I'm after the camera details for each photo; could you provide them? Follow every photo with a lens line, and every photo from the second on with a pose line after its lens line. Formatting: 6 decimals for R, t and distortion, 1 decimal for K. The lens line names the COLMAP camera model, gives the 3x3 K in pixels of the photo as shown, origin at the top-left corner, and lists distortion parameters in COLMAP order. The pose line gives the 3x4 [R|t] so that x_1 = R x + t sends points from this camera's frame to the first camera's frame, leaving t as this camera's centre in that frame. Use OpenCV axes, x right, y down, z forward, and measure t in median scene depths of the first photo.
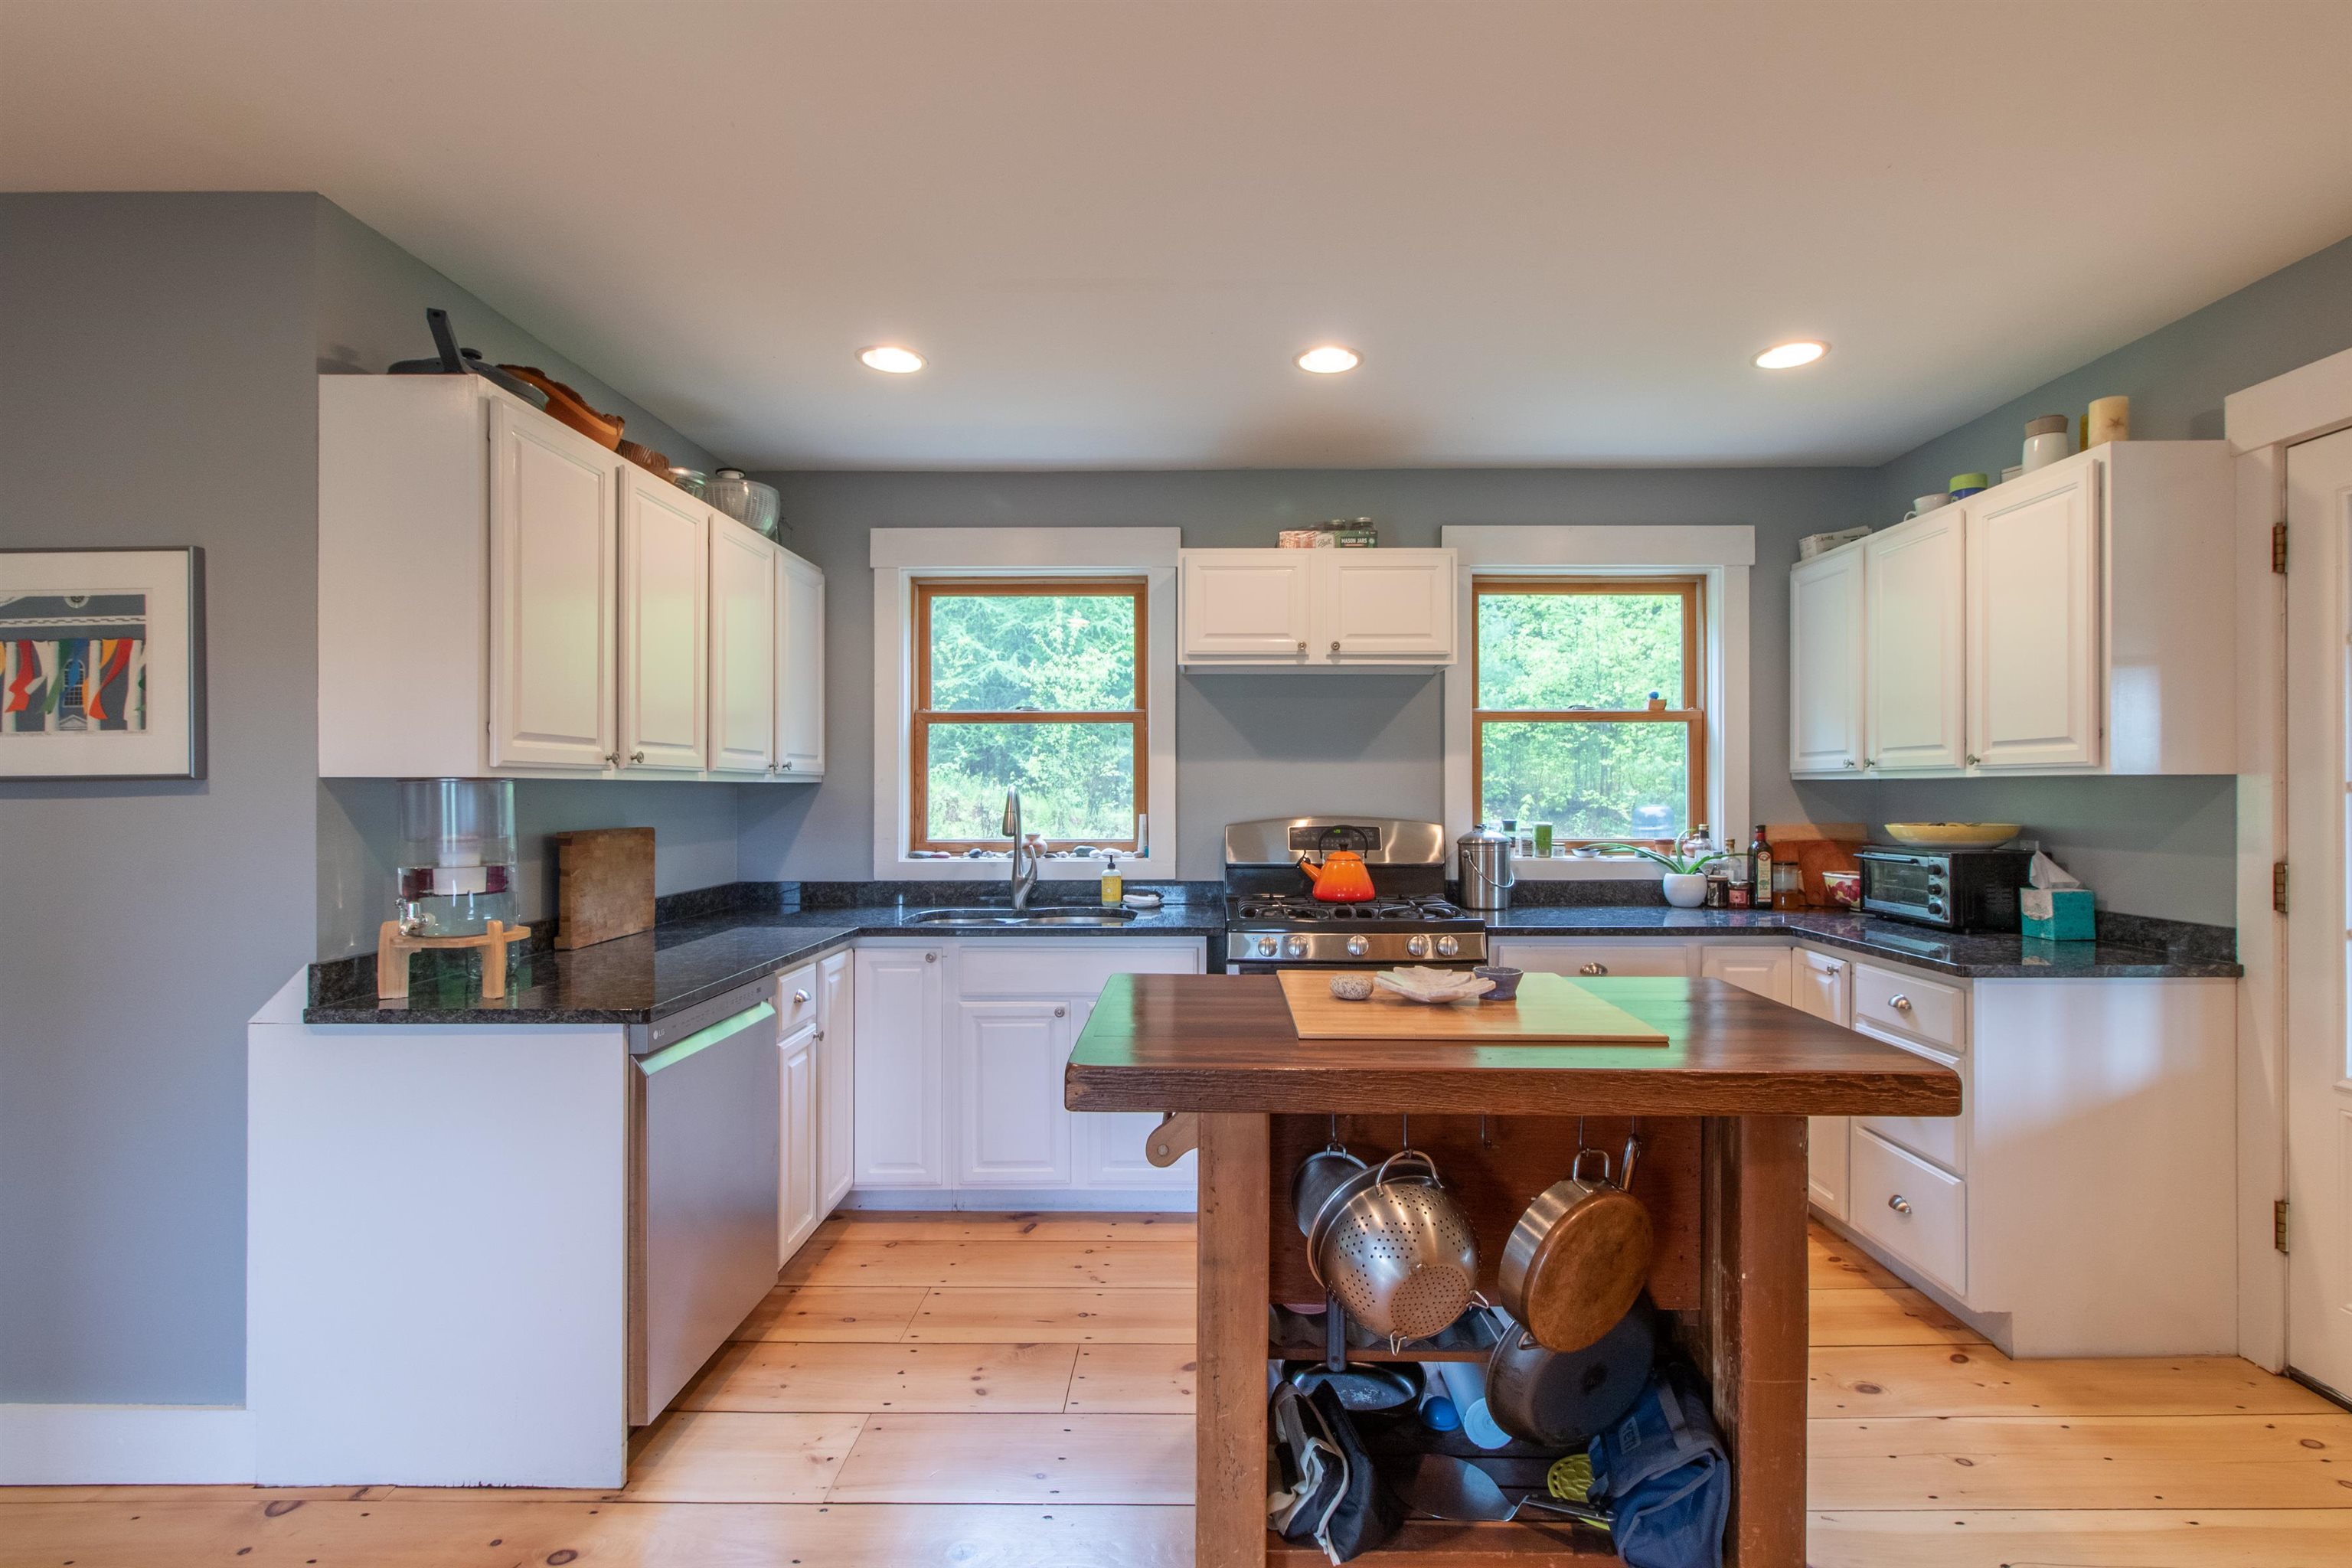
lens RADIAL K [[1095.9, 0, 1190.8], [0, 1095.9, 785.3], [0, 0, 1]] dist [0.003597, 0.000393]
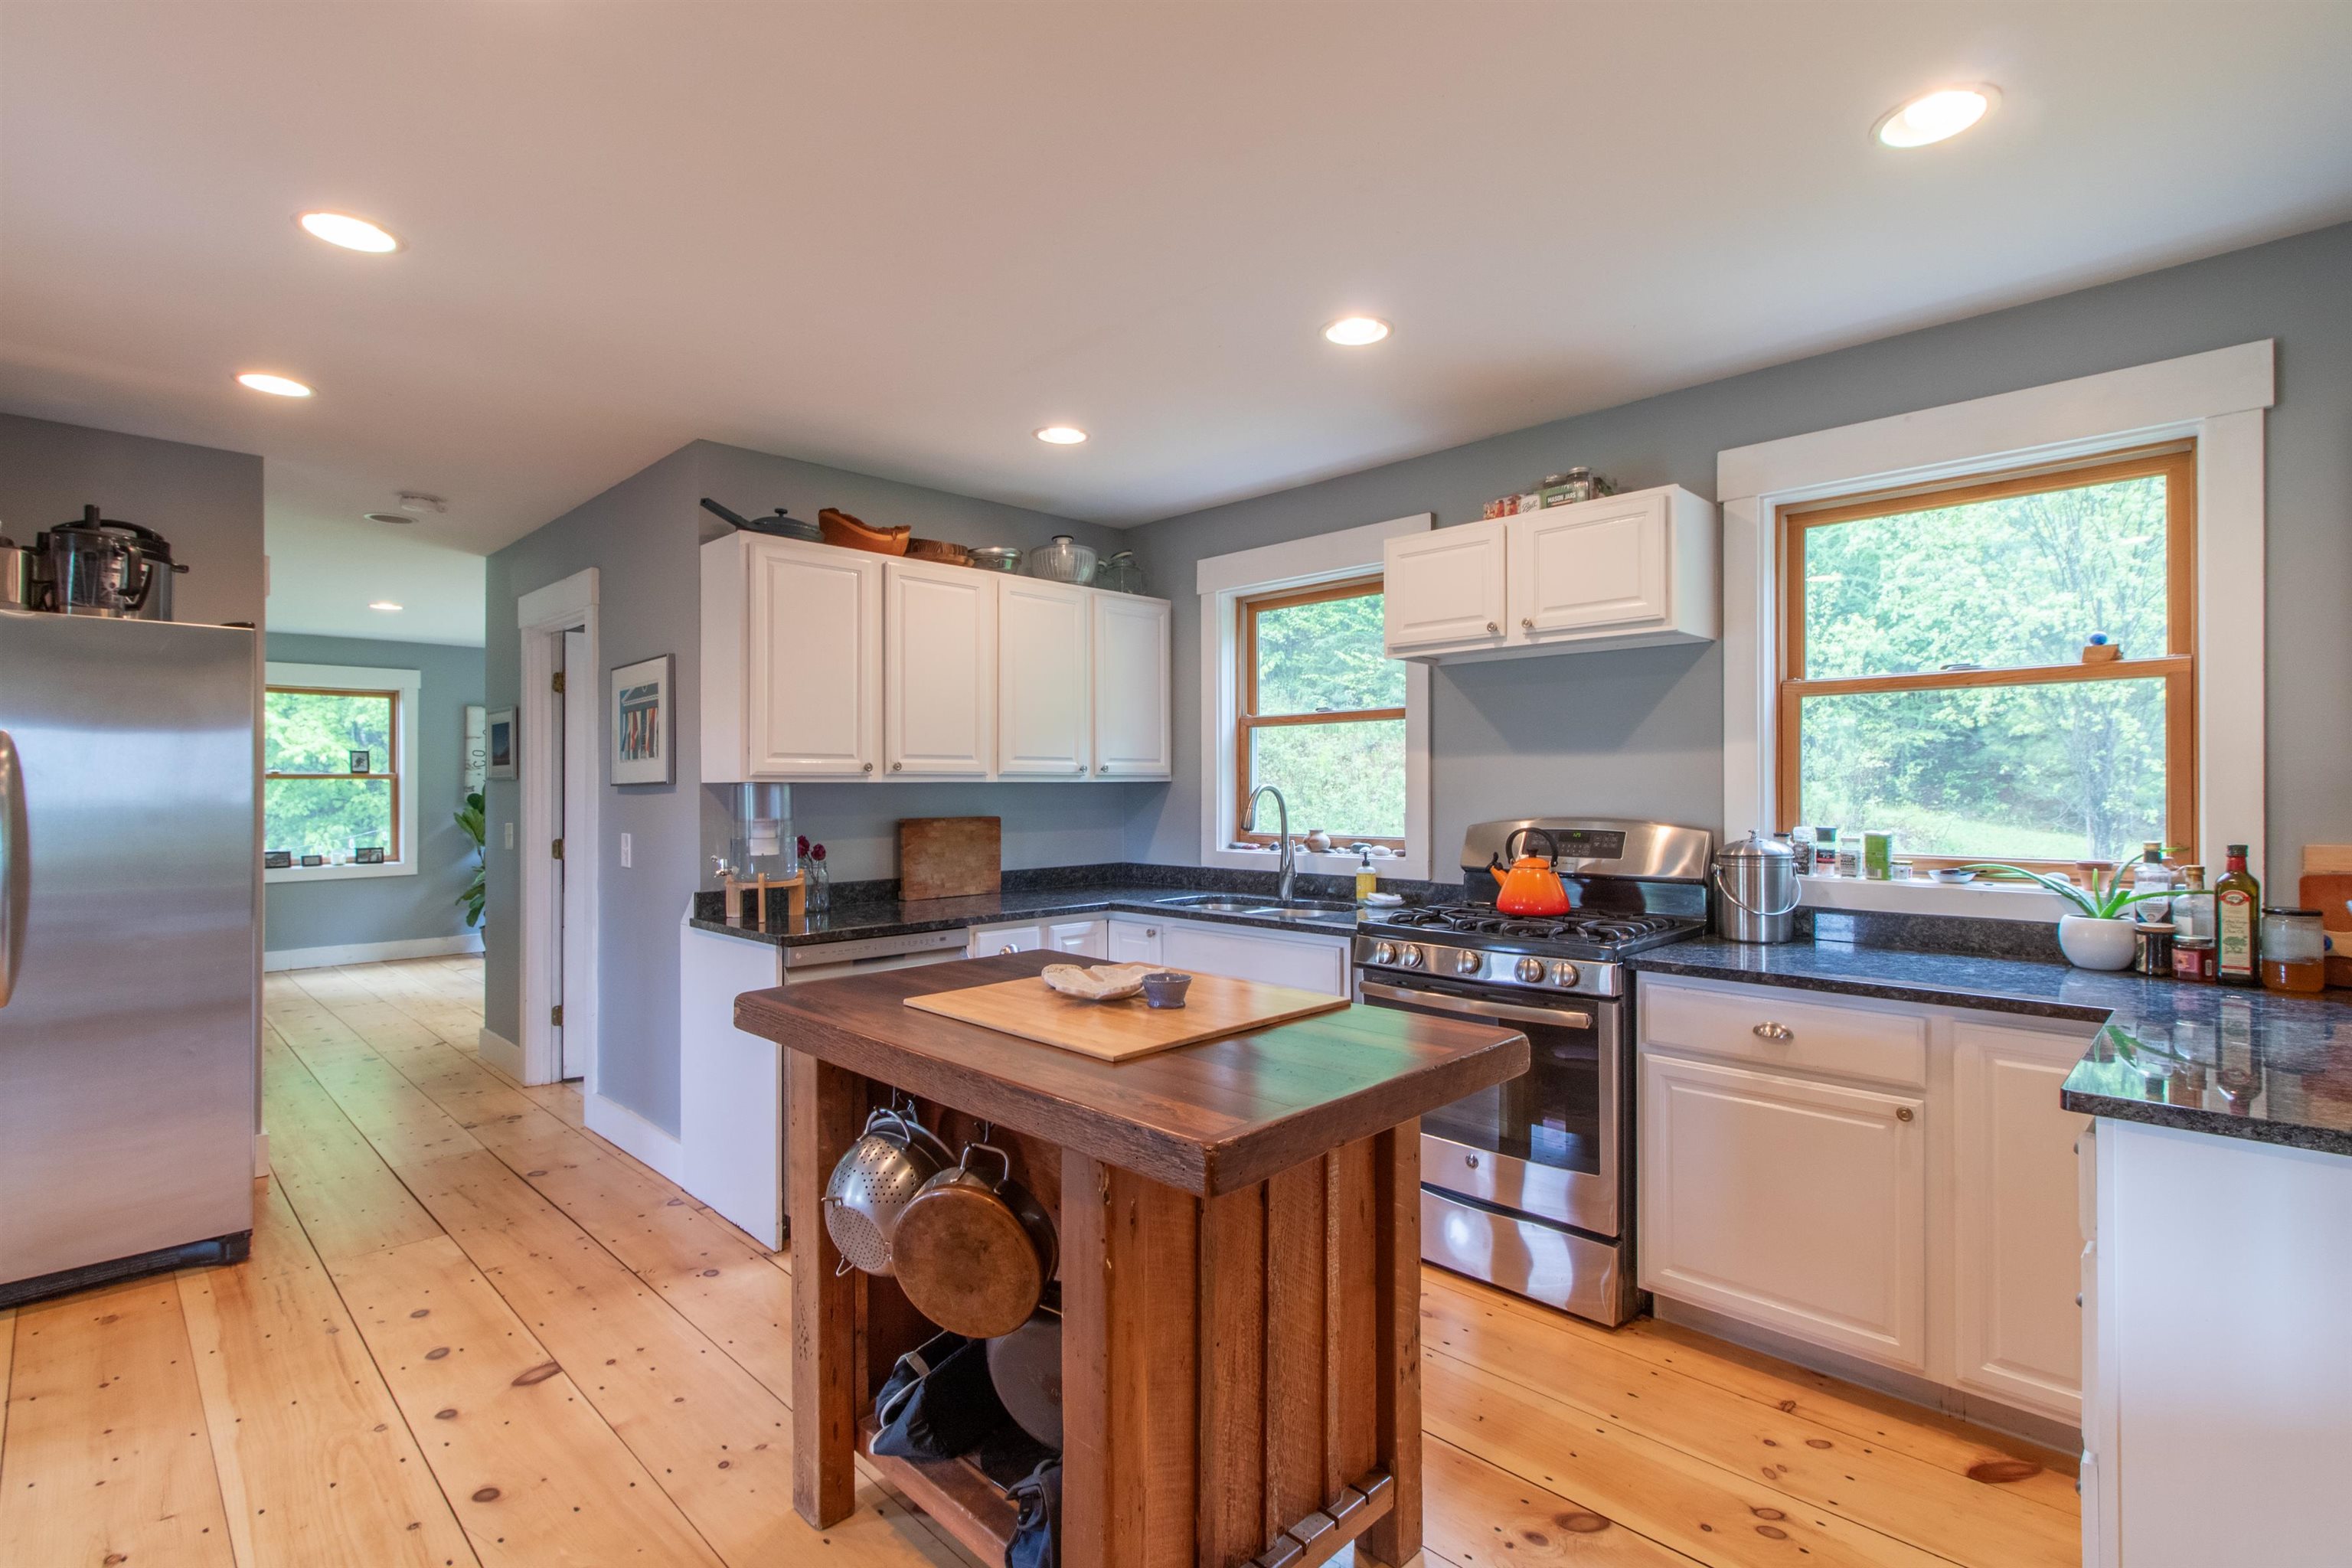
lens RADIAL K [[1095.9, 0, 1190.8], [0, 1095.9, 785.3], [0, 0, 1]] dist [0.003597, 0.000393]
pose [[0.719032, -0.002553, -0.694973, 0.518100], [0.008029, 0.999957, 0.004633, -0.003607], [0.694931, -0.008911, 0.719021, 0.172044]]
